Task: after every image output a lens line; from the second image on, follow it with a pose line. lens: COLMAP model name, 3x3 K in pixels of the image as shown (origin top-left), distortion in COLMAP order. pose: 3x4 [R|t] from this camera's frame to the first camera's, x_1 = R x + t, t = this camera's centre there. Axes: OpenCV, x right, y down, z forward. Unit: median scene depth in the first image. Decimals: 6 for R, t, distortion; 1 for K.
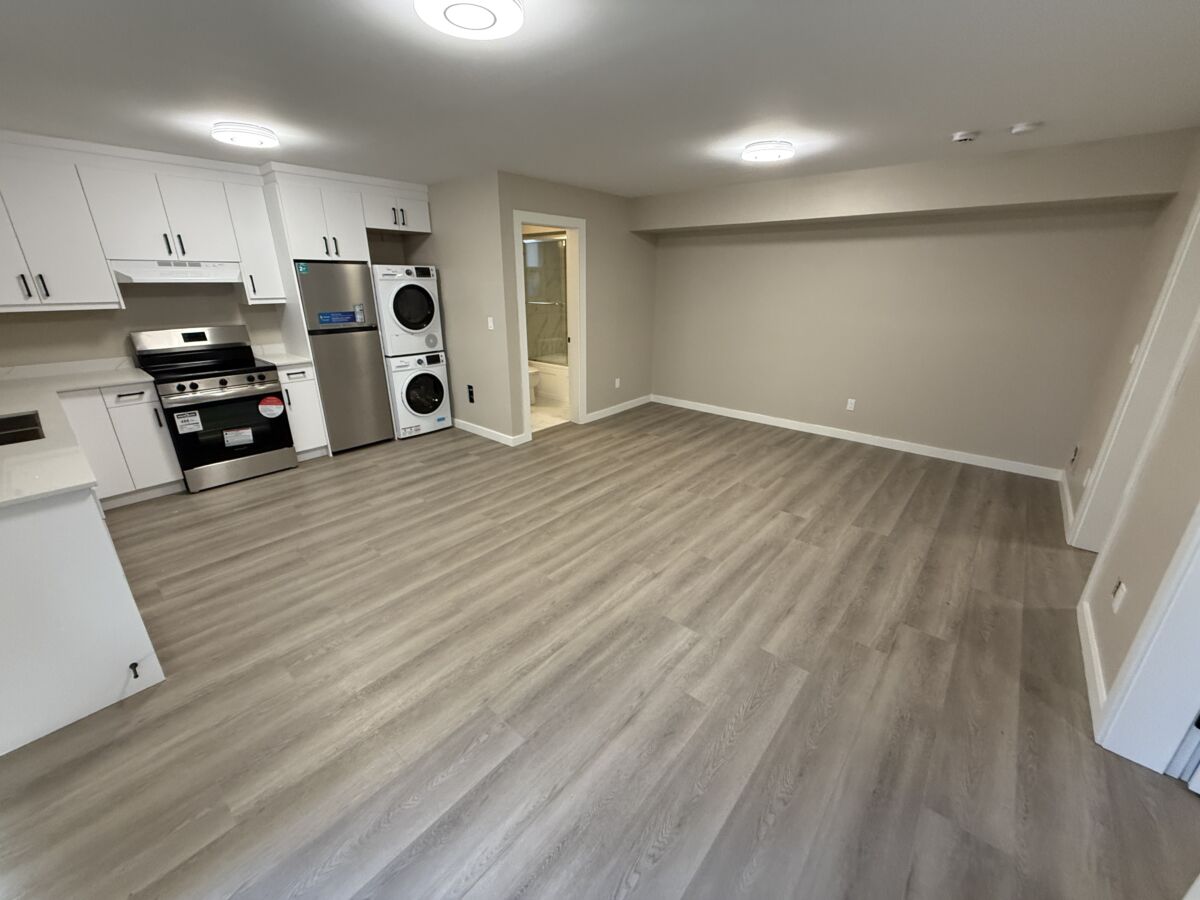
lens RADIAL K [[474.8, 0, 600.7], [0, 474.8, 450.4], [0, 0, 1]] dist [-0.000726, 0.000244]
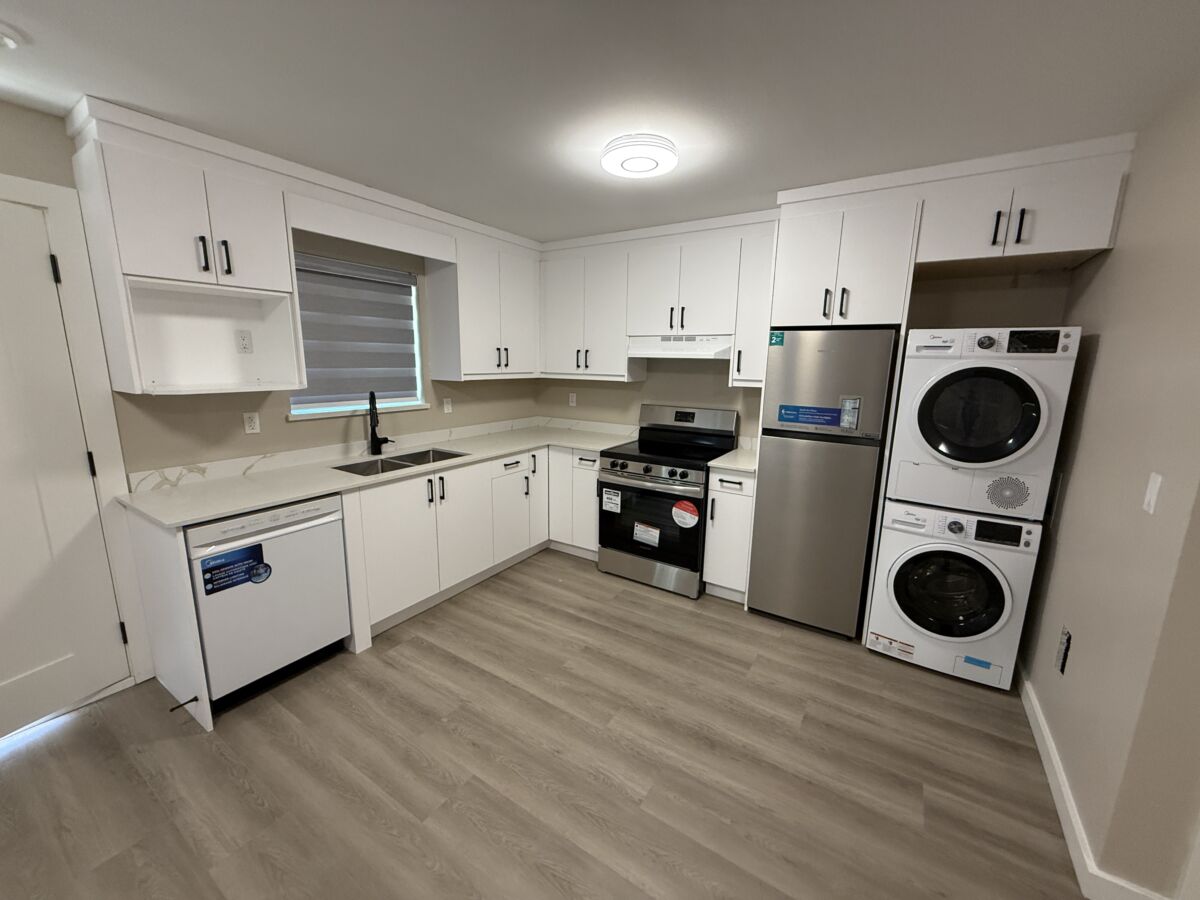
lens RADIAL K [[474.8, 0, 598.7], [0, 474.8, 449.9], [0, 0, 1]] dist [-0.000726, 0.000244]
pose [[0.126062, 0.185019, -0.974616, 0.014599], [-0.354082, 0.926133, 0.130016, -0.224031], [0.926679, 0.328704, 0.182262, 0.658102]]
